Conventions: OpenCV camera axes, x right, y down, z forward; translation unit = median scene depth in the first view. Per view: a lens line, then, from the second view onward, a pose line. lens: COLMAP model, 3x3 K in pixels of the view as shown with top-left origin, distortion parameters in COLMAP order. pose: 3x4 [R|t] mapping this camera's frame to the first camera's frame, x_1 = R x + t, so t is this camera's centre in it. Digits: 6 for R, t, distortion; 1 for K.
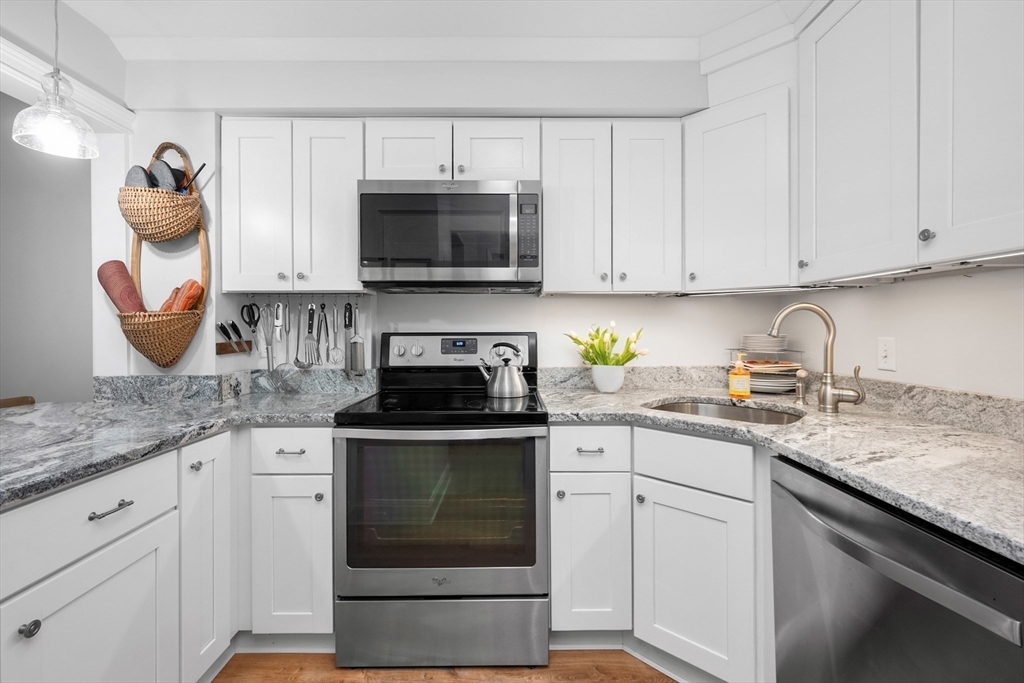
lens RADIAL K [[434.5, 0, 512.8], [0, 434.5, 330.7], [0, 0, 1]] dist [-0.000260, -0.000023]
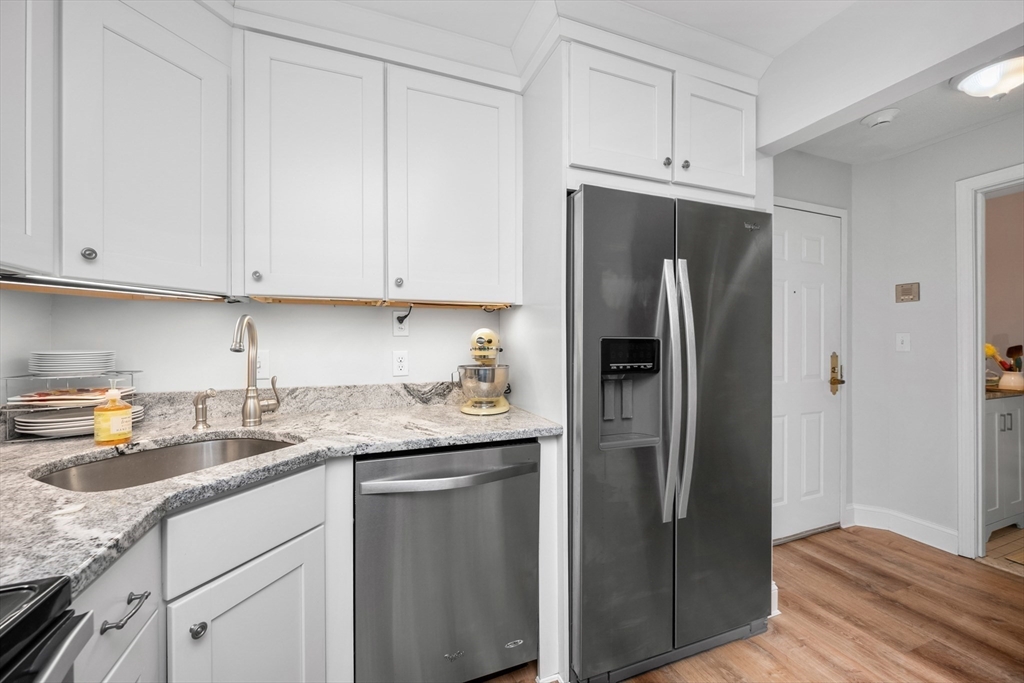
lens RADIAL K [[405.4, 0, 512.0], [0, 405.4, 341.5], [0, 0, 1]] dist [0.000794, 0.000052]
pose [[-0.357833, 0.003186, 0.933780, -0.300026], [0.008043, 0.999968, -0.000330, -0.000722], [-0.933751, 0.007392, -0.357847, 0.648390]]
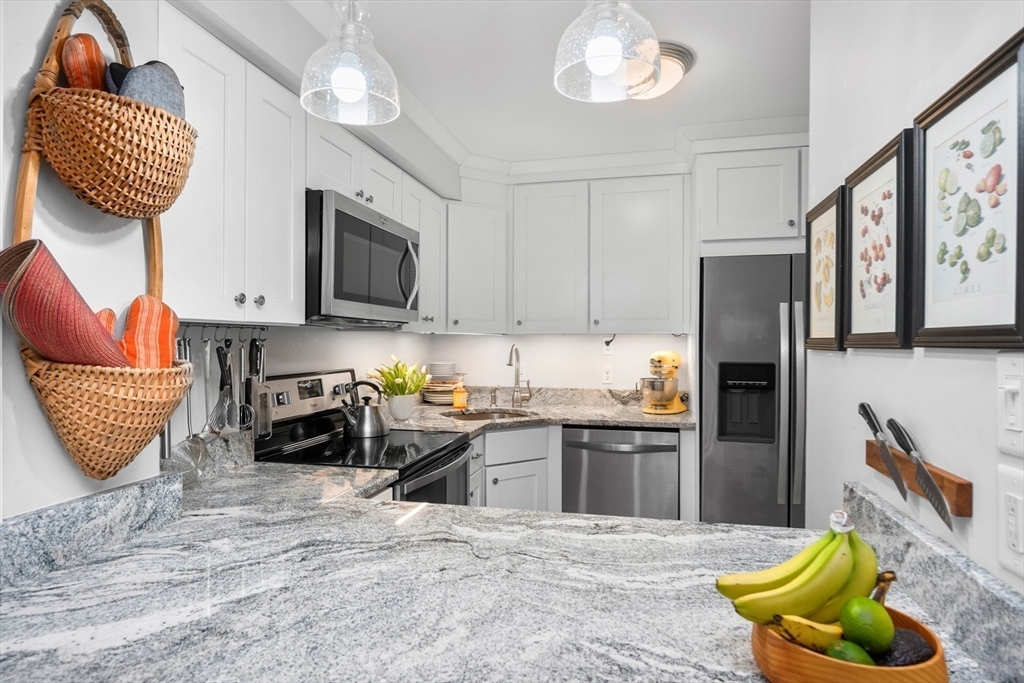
lens RADIAL K [[571.8, 0, 512.0], [0, 571.8, 341.5], [0, 0, 1]] dist [-0.000711, -0.000056]
pose [[0.233584, 0.002166, 0.972334, -1.250436], [0.002254, 0.999994, -0.002769, -0.058301], [-0.972334, 0.002839, 0.233577, 0.407582]]
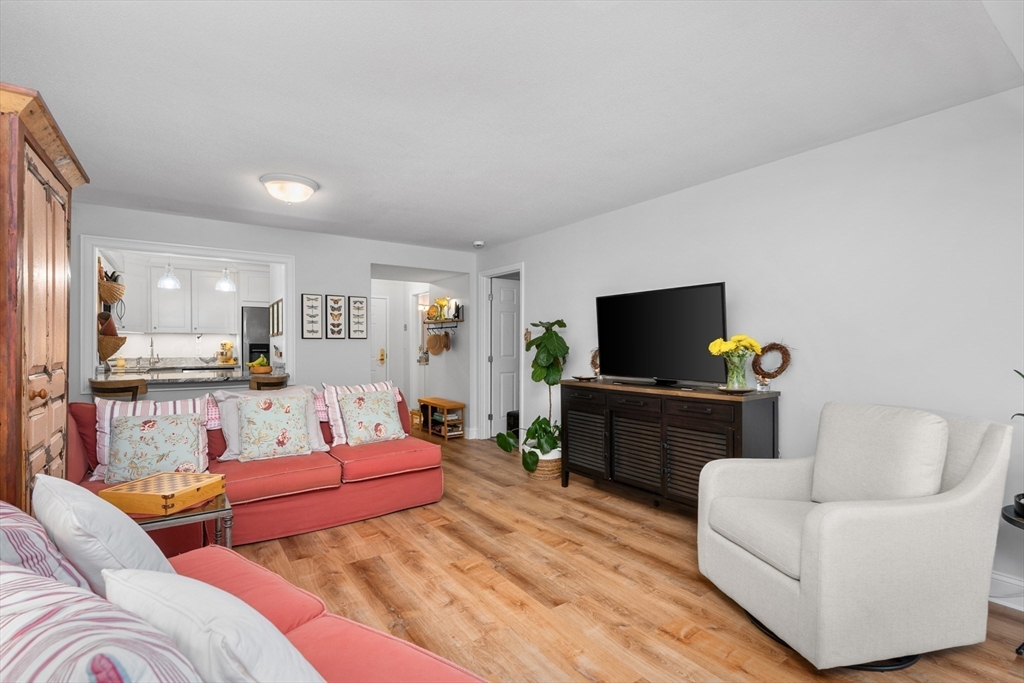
lens RADIAL K [[477.5, 0, 512.3], [0, 477.5, 350.8], [0, 0, 1]] dist [-0.000404, 0.000048]
pose [[-0.564226, -0.007921, 0.825583, -3.817671], [0.006221, 0.999885, 0.013845, 0.009670], [-0.825597, 0.012948, -0.564111, 0.629549]]
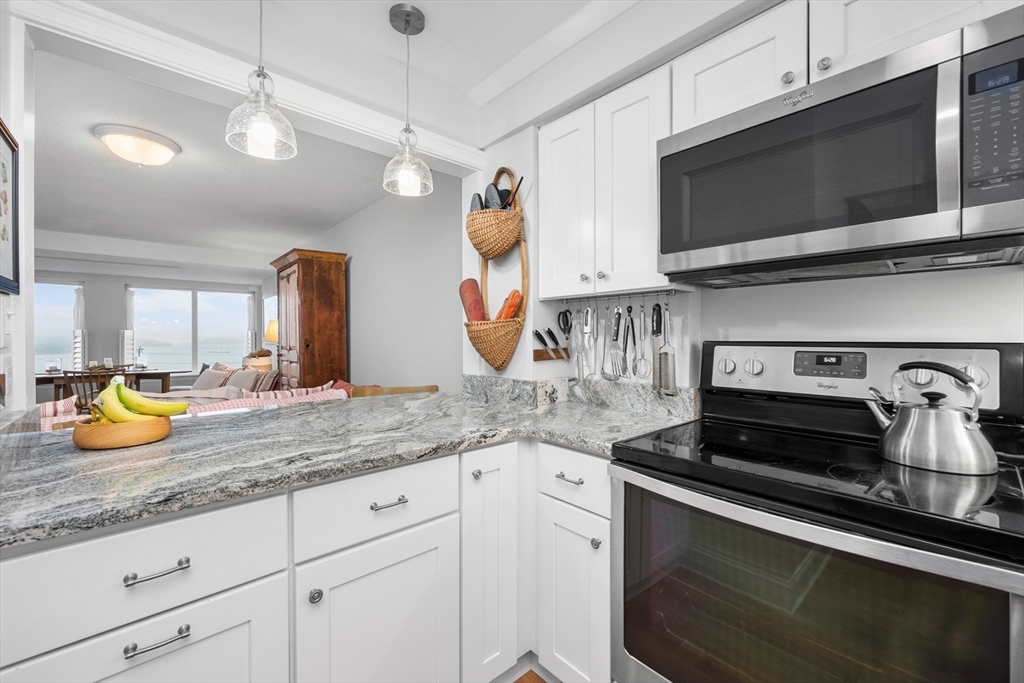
lens RADIAL K [[417.3, 0, 516.2], [0, 417.3, 339.0], [0, 0, 1]] dist [-0.001987, -0.000078]
pose [[0.663166, 0.005793, -0.748450, 0.028750], [-0.005151, 0.999982, 0.003175, 0.000585], [0.748455, 0.001750, 0.663184, 0.311005]]
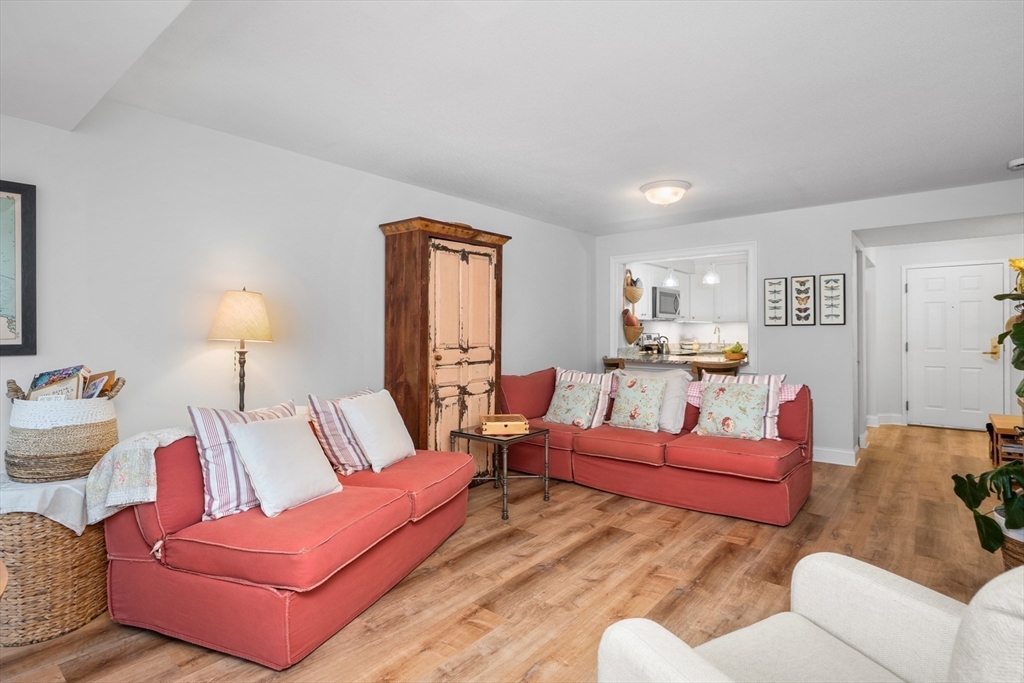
lens RADIAL K [[515.0, 0, 515.6], [0, 515.0, 328.4], [0, 0, 1]] dist [-0.000549, -0.000340]
pose [[0.636747, 0.005187, 0.771055, -3.922009], [0.005643, 0.999919, -0.011387, 0.009269], [-0.771052, 0.011602, 0.636666, -0.637930]]
